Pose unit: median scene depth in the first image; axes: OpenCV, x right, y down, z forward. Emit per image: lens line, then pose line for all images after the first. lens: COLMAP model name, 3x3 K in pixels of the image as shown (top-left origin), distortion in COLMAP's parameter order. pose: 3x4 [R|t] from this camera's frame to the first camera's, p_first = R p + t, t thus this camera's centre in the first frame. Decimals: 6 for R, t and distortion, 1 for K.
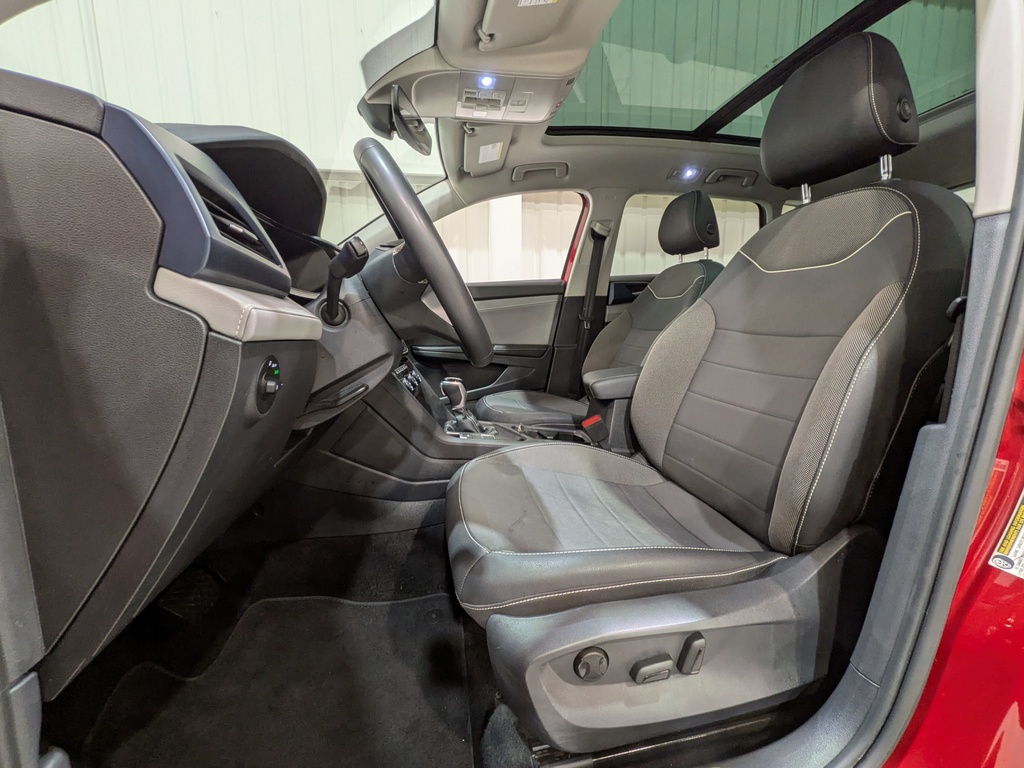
lens RADIAL K [[404.3, 0, 513.2], [0, 404.3, 382.3], [0, 0, 1]] dist [-0.000537, -0.000514]
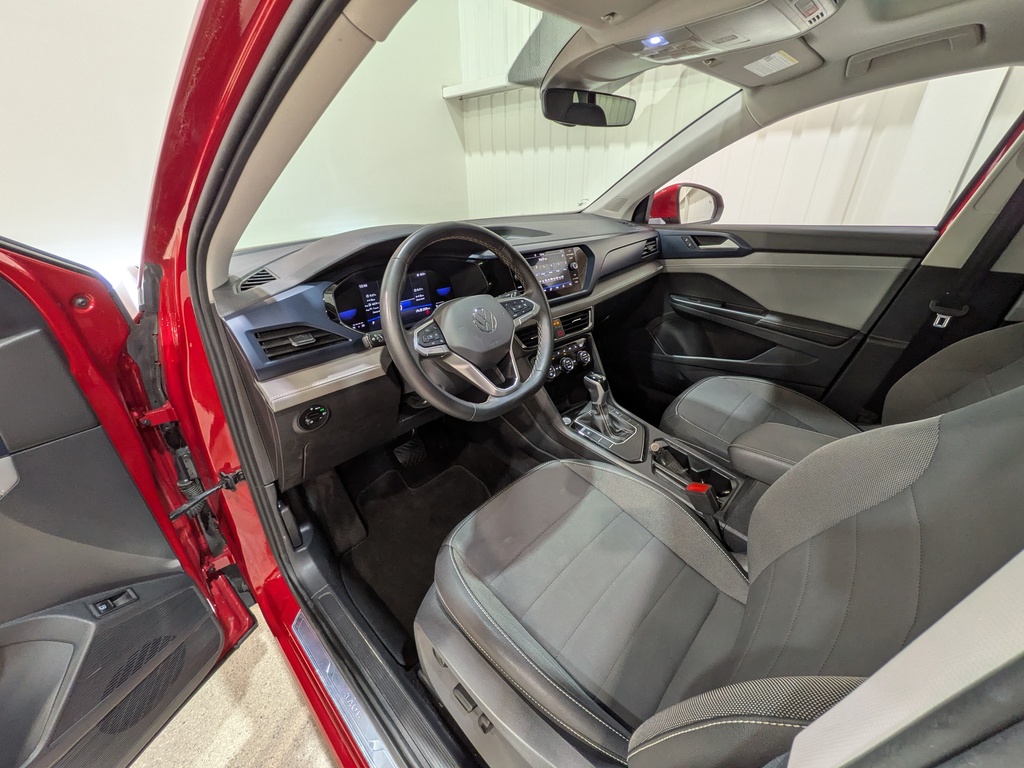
lens RADIAL K [[404.3, 0, 518.1], [0, 404.3, 381.9], [0, 0, 1]] dist [-0.000537, -0.000514]
pose [[0.585673, 0.378428, -0.716784, 0.290922], [-0.117171, 0.914560, 0.387107, -0.225966], [0.802034, -0.142732, 0.579974, 0.150977]]
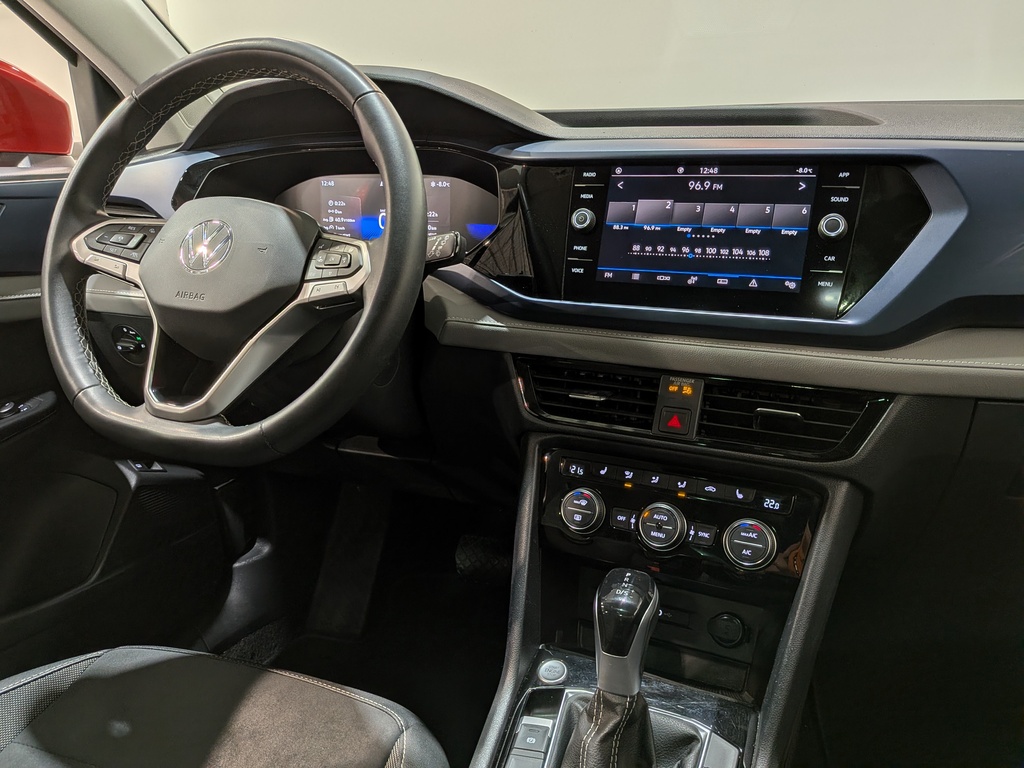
lens RADIAL K [[737.8, 0, 516.5], [0, 737.8, 396.9], [0, 0, 1]] dist [0.054050, -0.089969]
pose [[-0.513792, 0.314787, -0.798077, 0.164182], [-0.092141, 0.904624, 0.416131, -0.211024], [0.852953, 0.287340, -0.435784, 0.691146]]
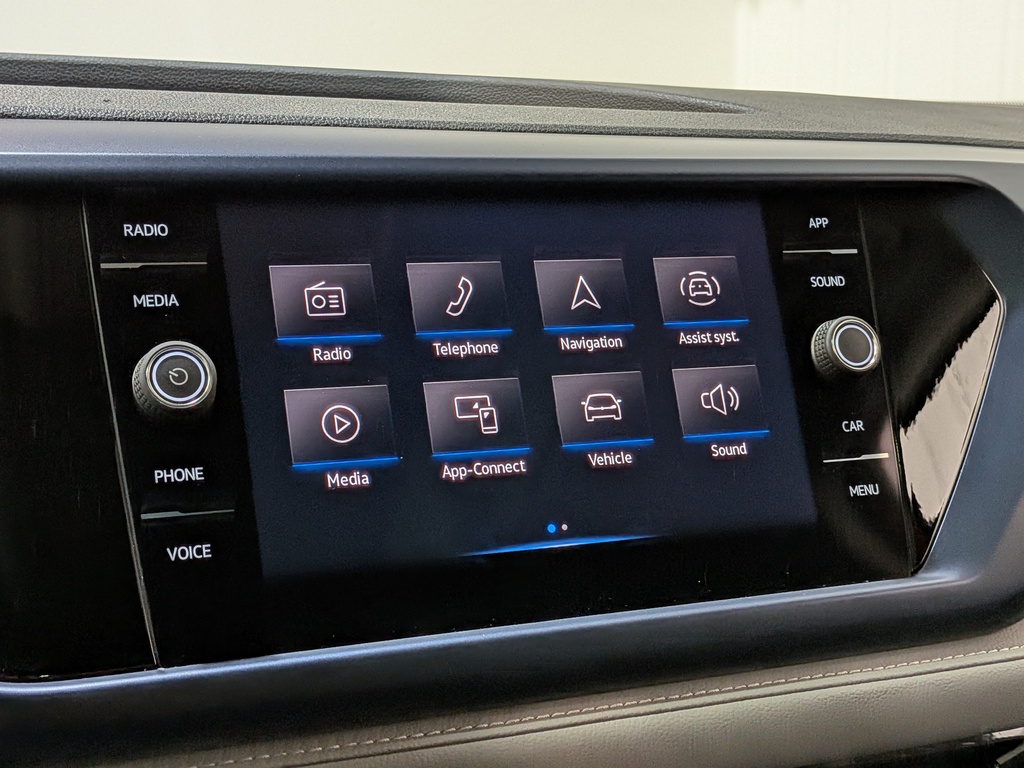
lens RADIAL K [[1465.2, 0, 537.9], [0, 1465.2, 419.1], [0, 0, 1]] dist [0.034446, 0.000000]
pose [[0.283696, 0.186235, -0.940656, 0.030887], [-0.146151, 0.977896, 0.149530, -0.171800], [0.947711, 0.095057, 0.304644, 0.507577]]
